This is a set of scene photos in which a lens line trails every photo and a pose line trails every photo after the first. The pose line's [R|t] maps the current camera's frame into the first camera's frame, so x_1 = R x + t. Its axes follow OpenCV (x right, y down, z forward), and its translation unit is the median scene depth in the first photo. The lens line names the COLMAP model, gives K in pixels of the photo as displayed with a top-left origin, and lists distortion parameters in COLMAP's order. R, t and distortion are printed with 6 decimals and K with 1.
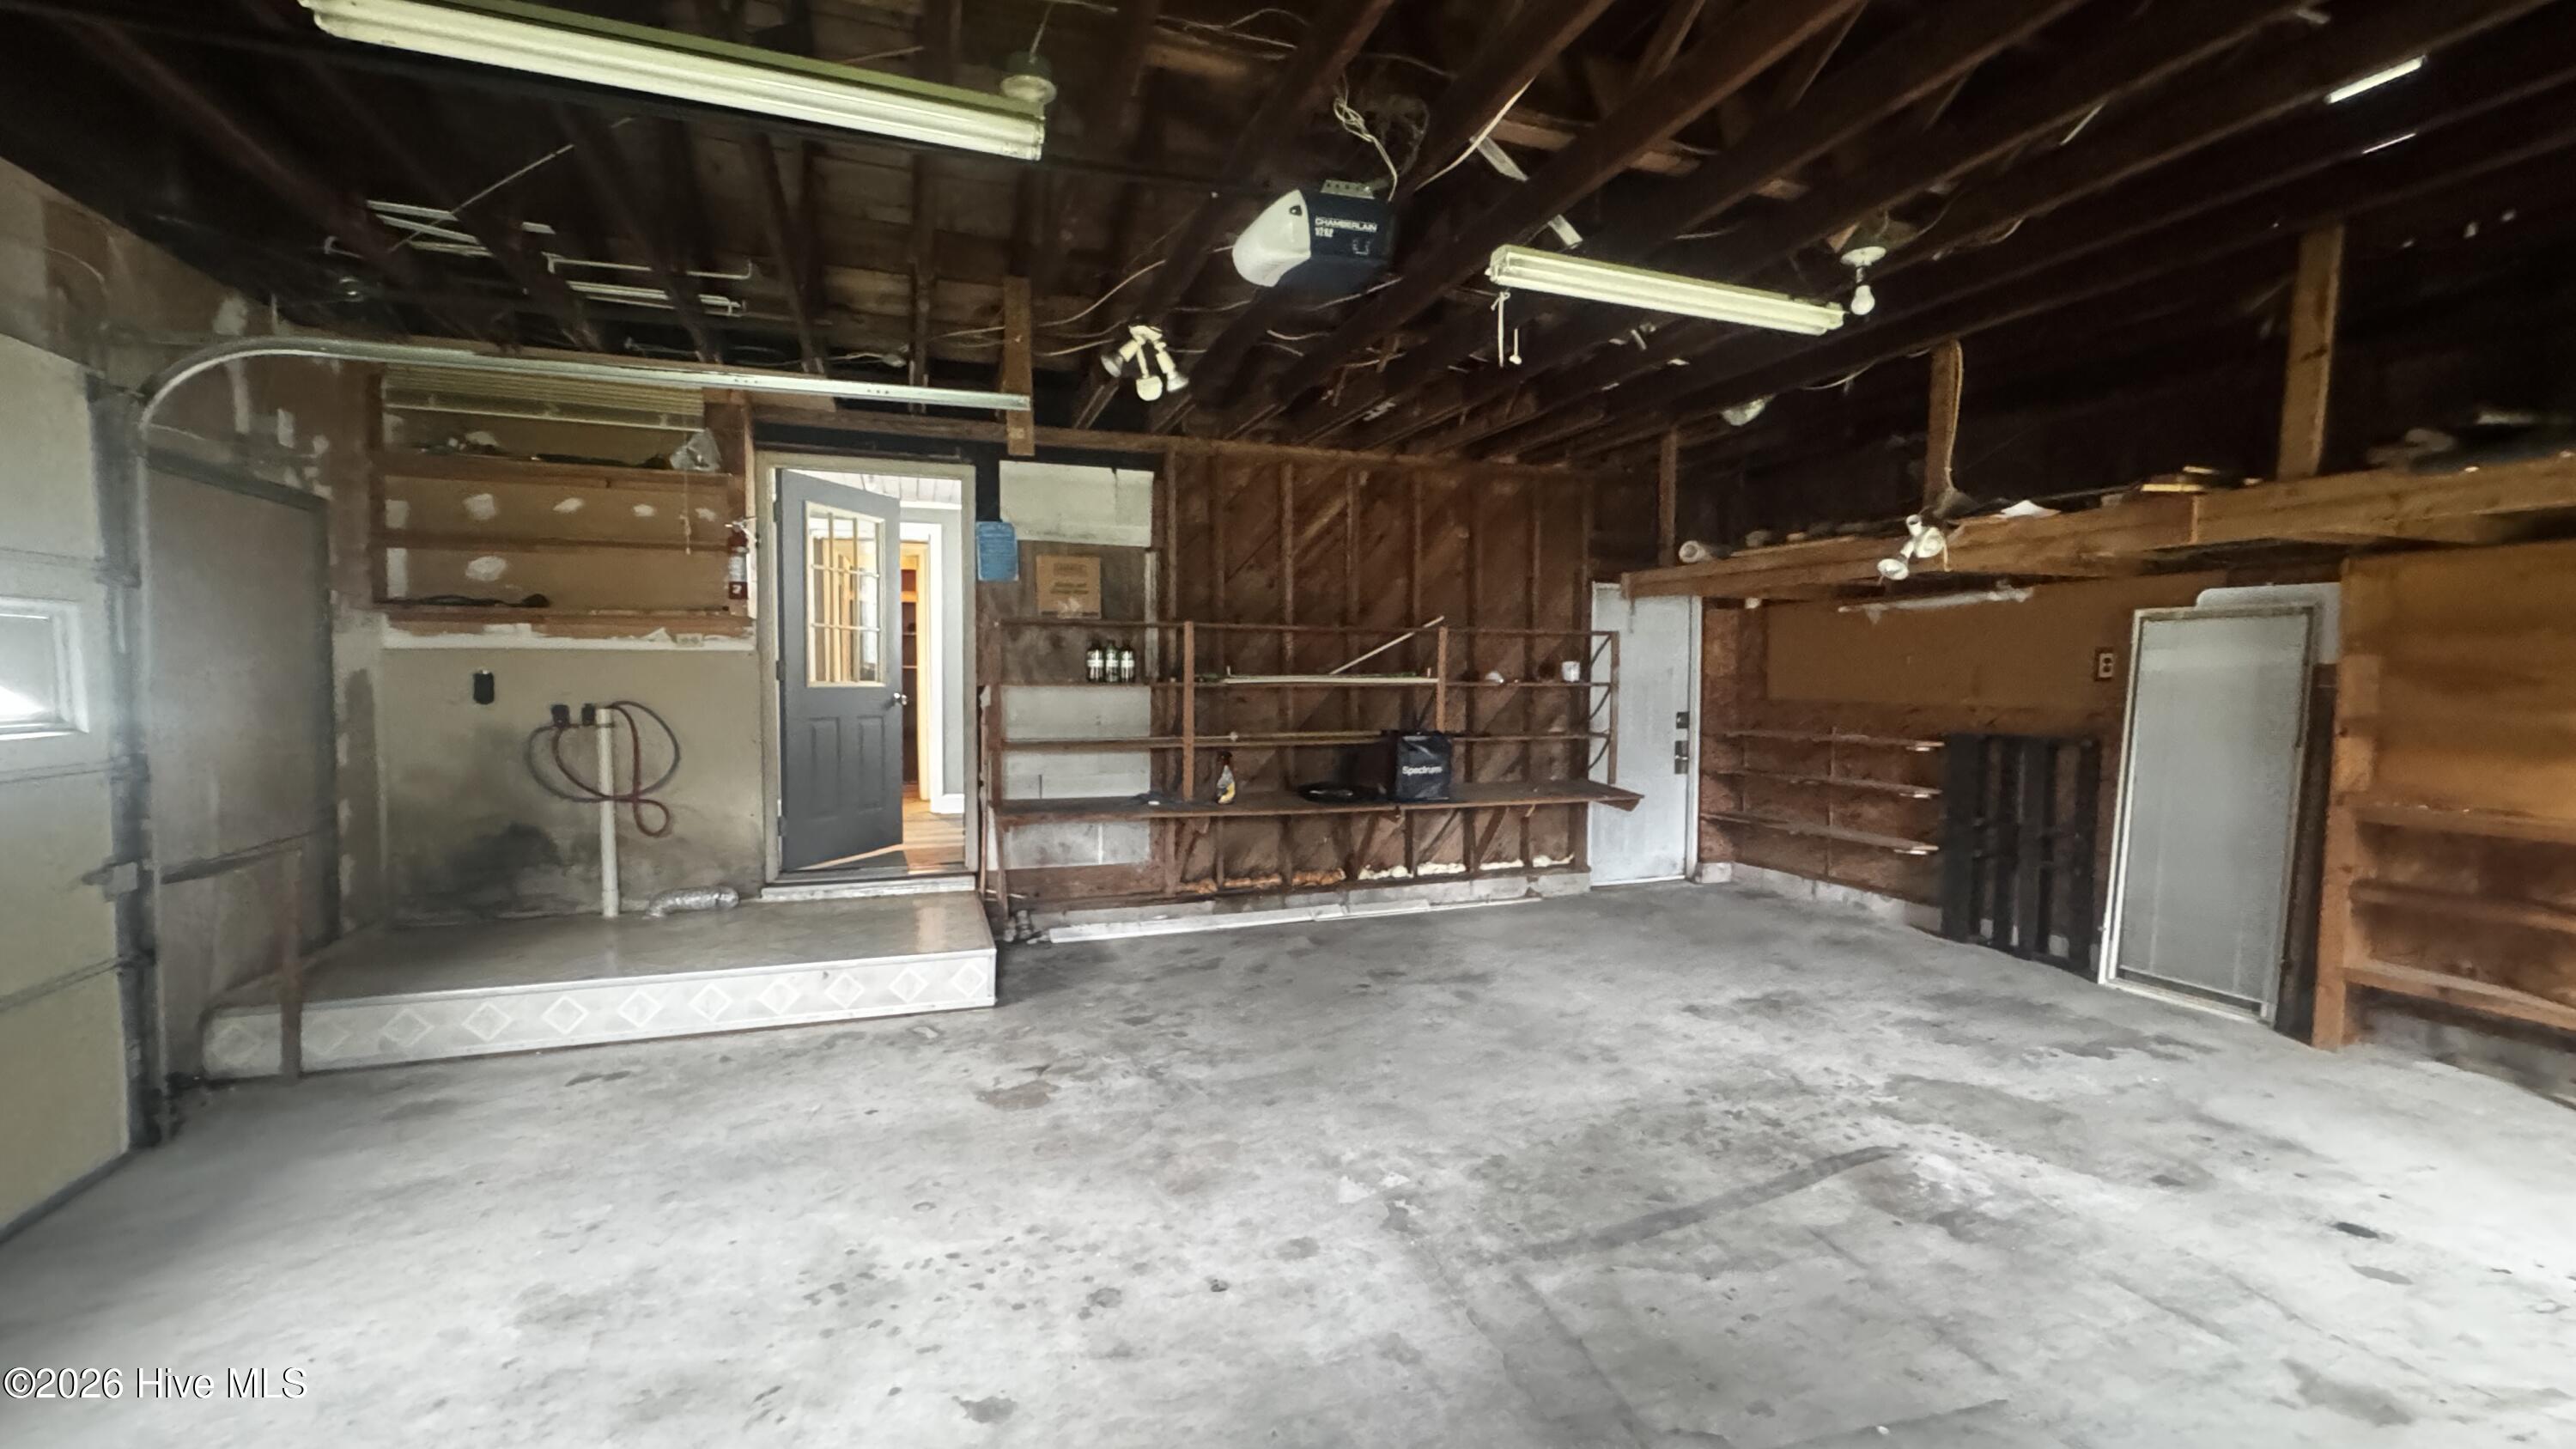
lens RADIAL K [[1032.2, 0, 1279.9], [0, 1032.2, 727.7], [0, 0, 1]] dist [-0.008547, 0.001767]
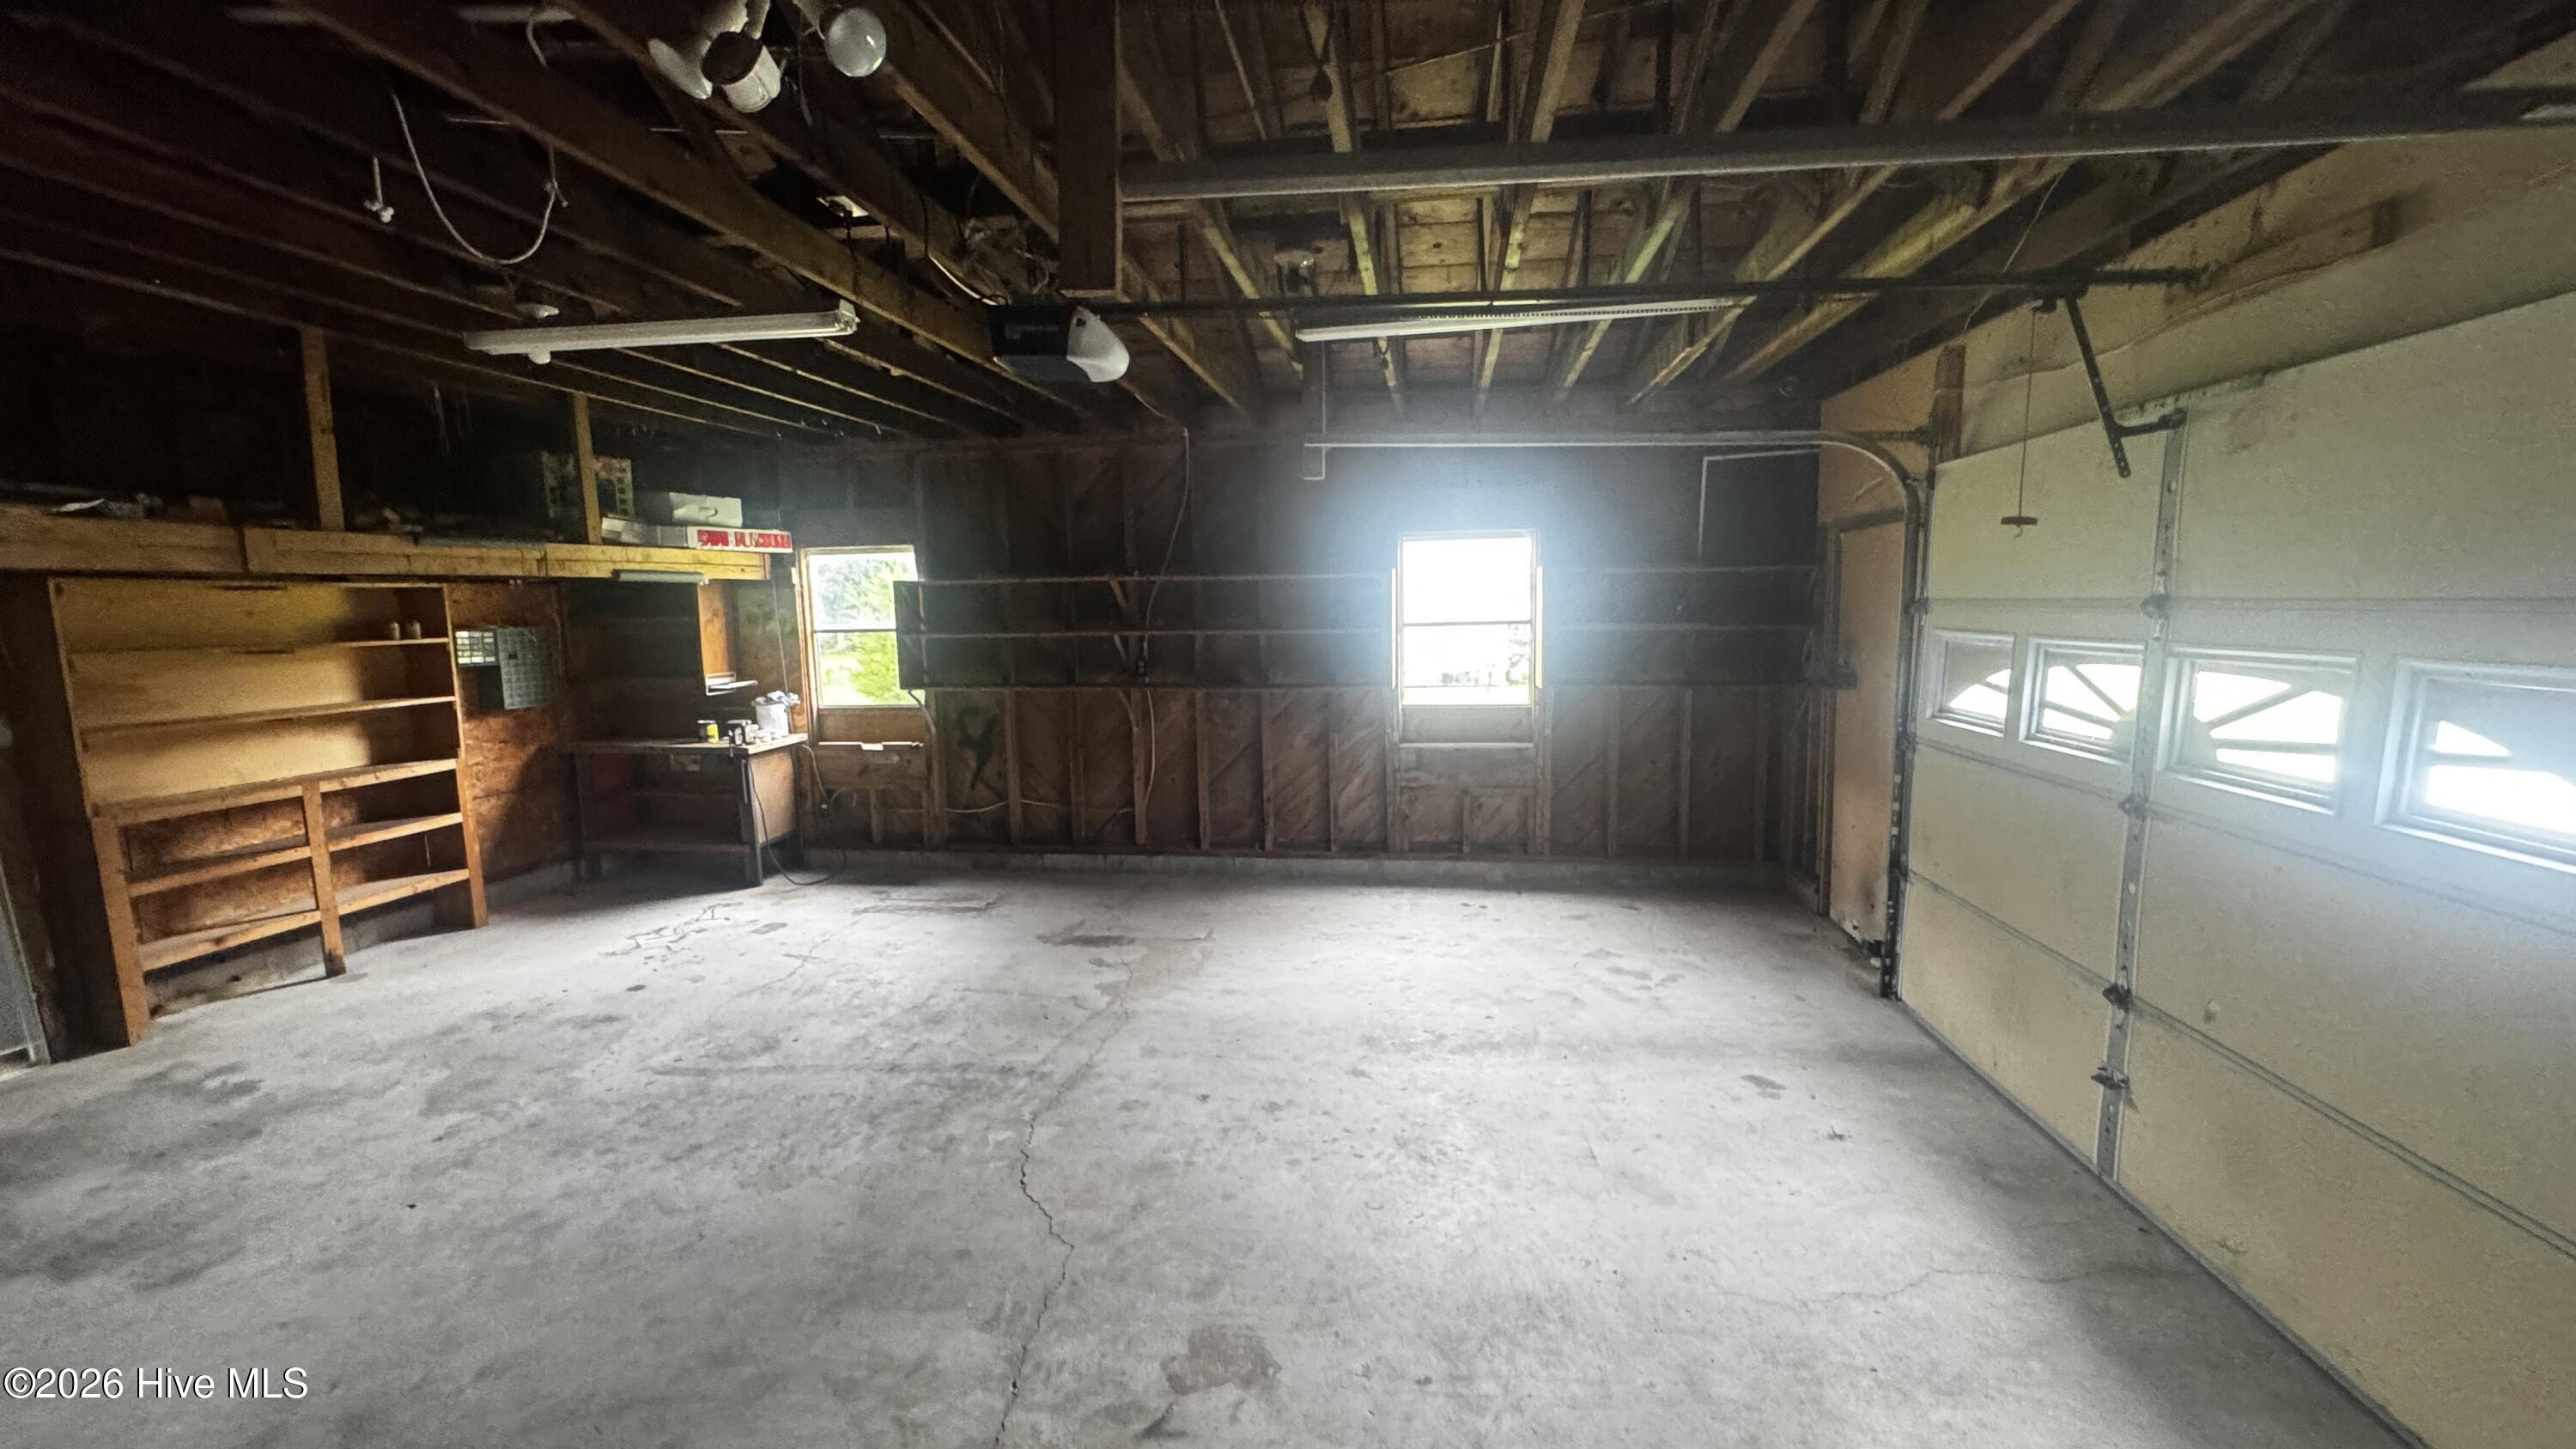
lens RADIAL K [[1032.2, 0, 1292.2], [0, 1032.2, 734.8], [0, 0, 1]] dist [-0.008547, 0.001767]
pose [[-0.886406, -0.055175, 0.459610, -0.519377], [0.030420, 0.983782, 0.176770, -0.153740], [-0.461909, 0.170671, -0.870351, 1.331563]]
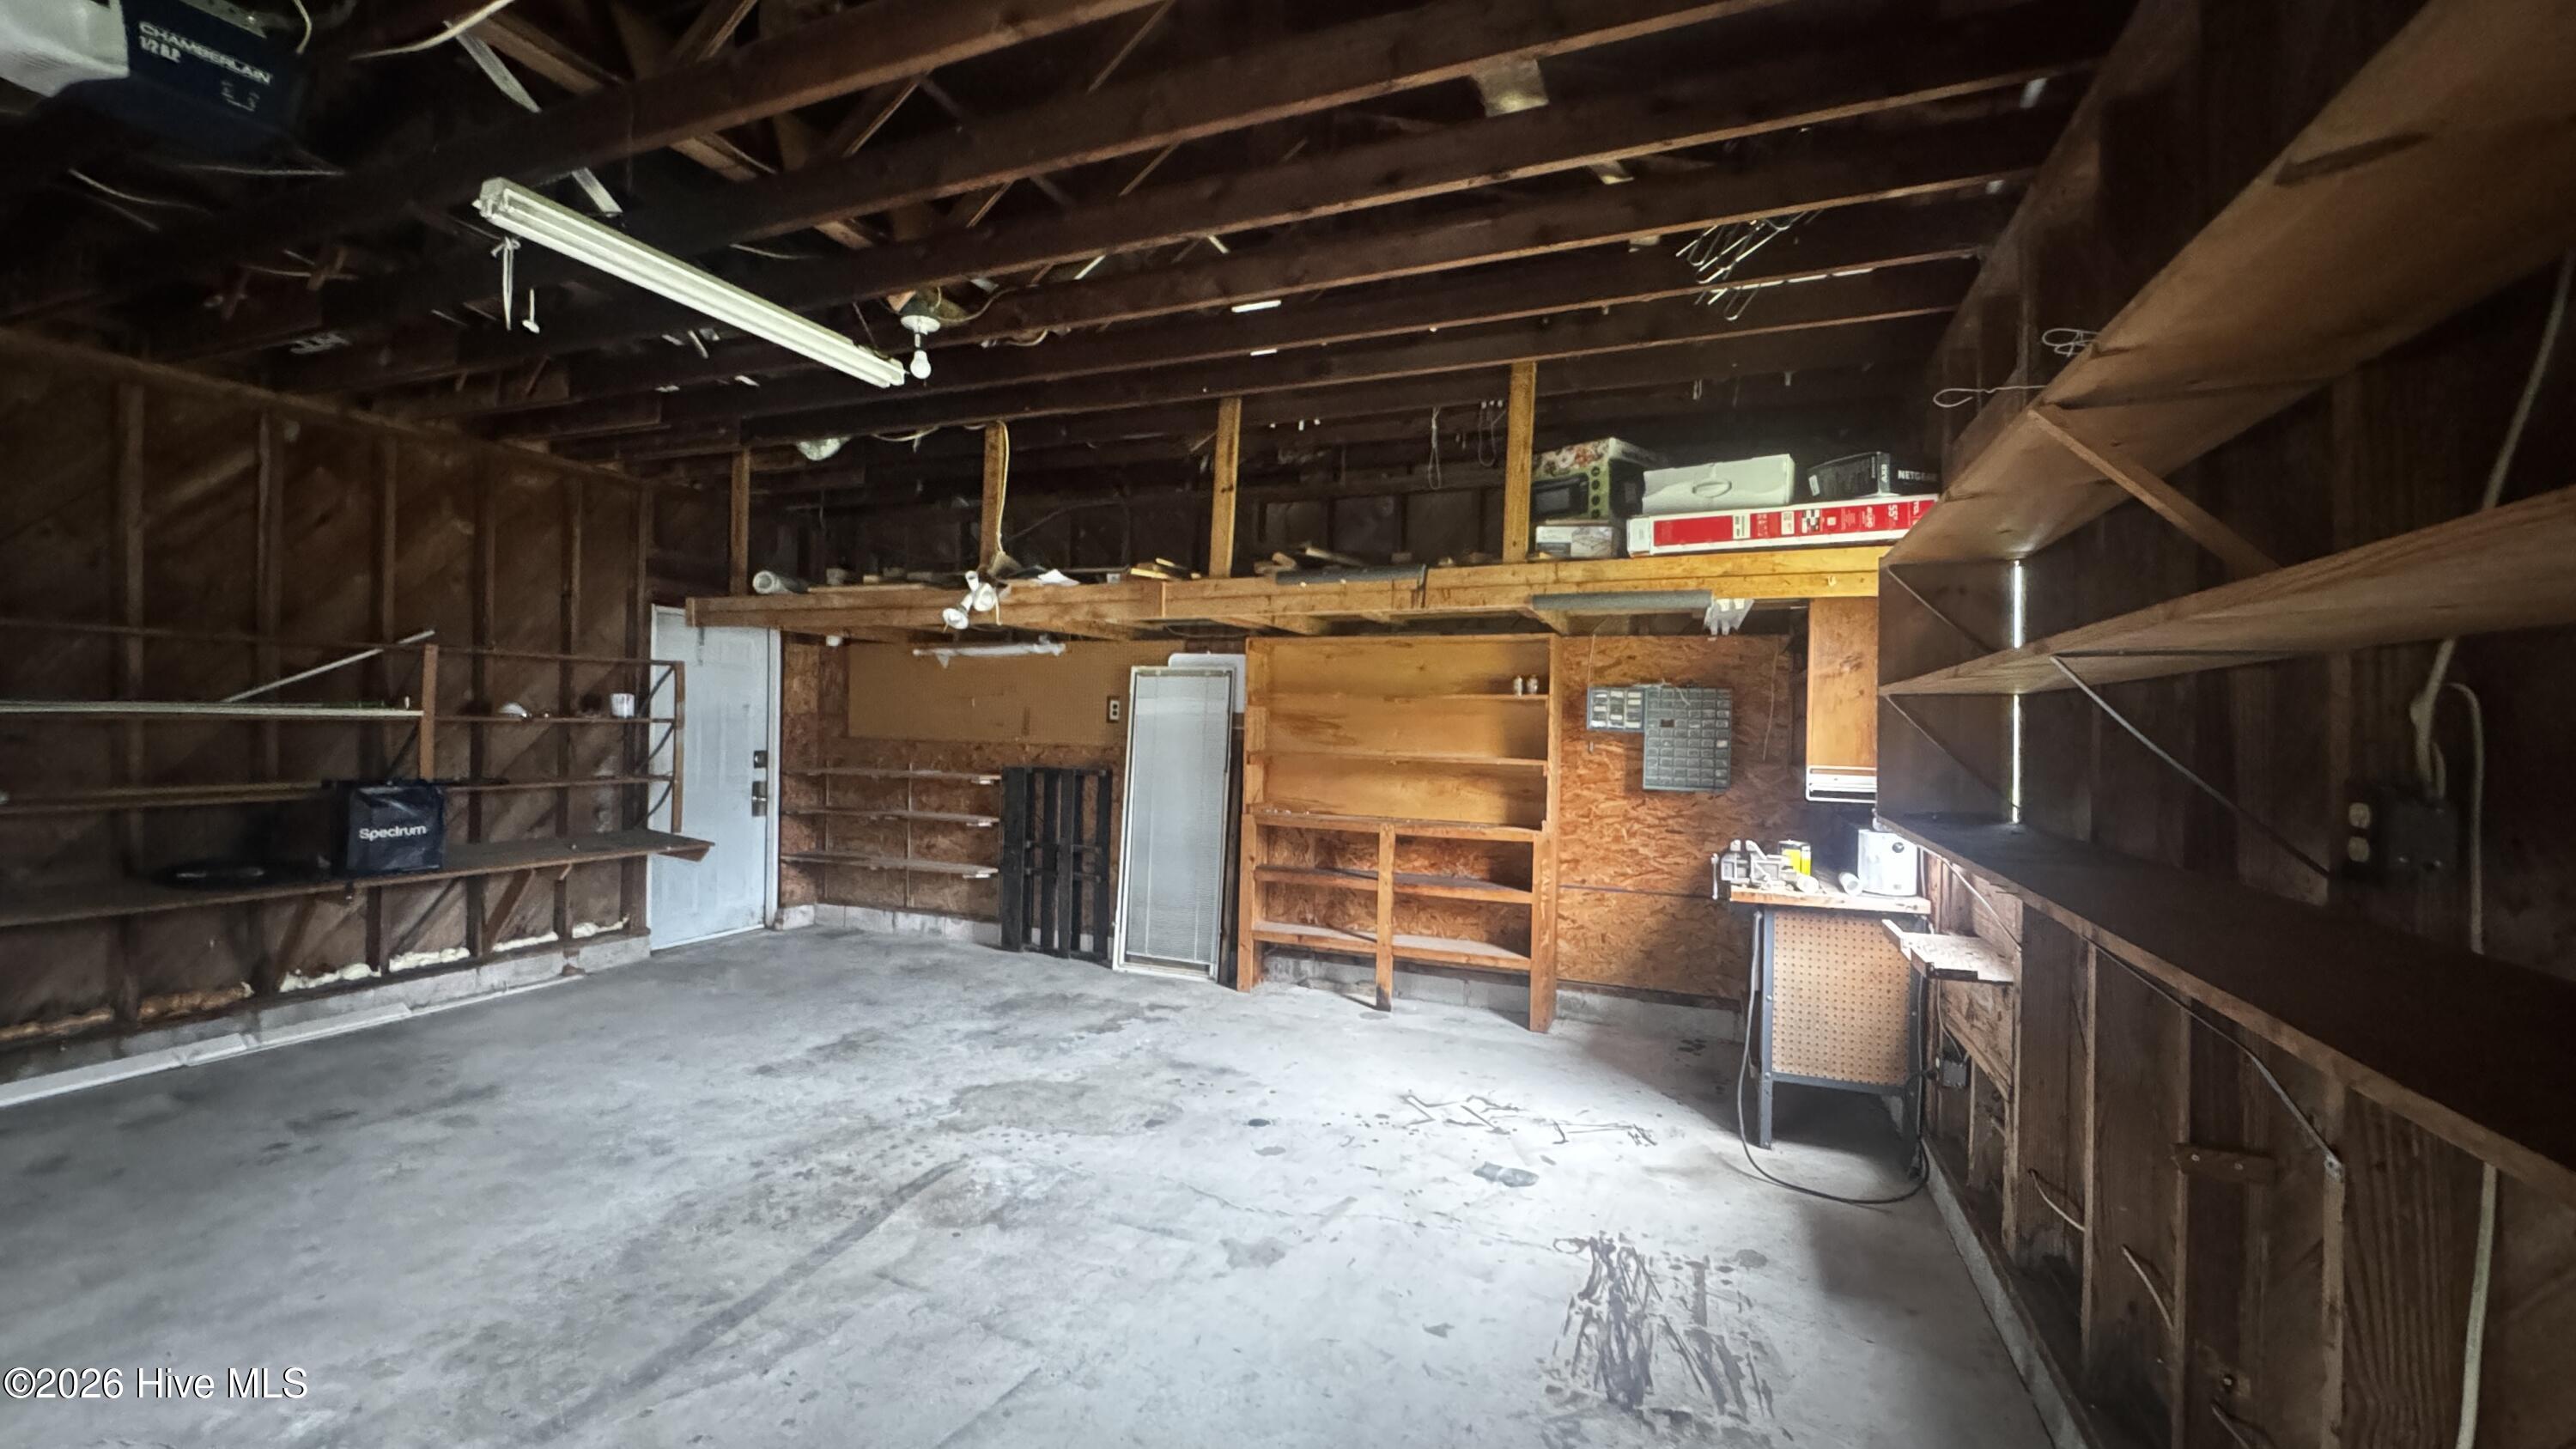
lens RADIAL K [[1032.2, 0, 1289.9], [0, 1032.2, 730.3], [0, 0, 1]] dist [-0.008547, 0.001767]
pose [[0.669969, 0.004218, 0.742377, 0.028884], [0.019415, 0.999542, -0.023200, -0.004469], [-0.742135, 0.029957, 0.669581, 0.012447]]
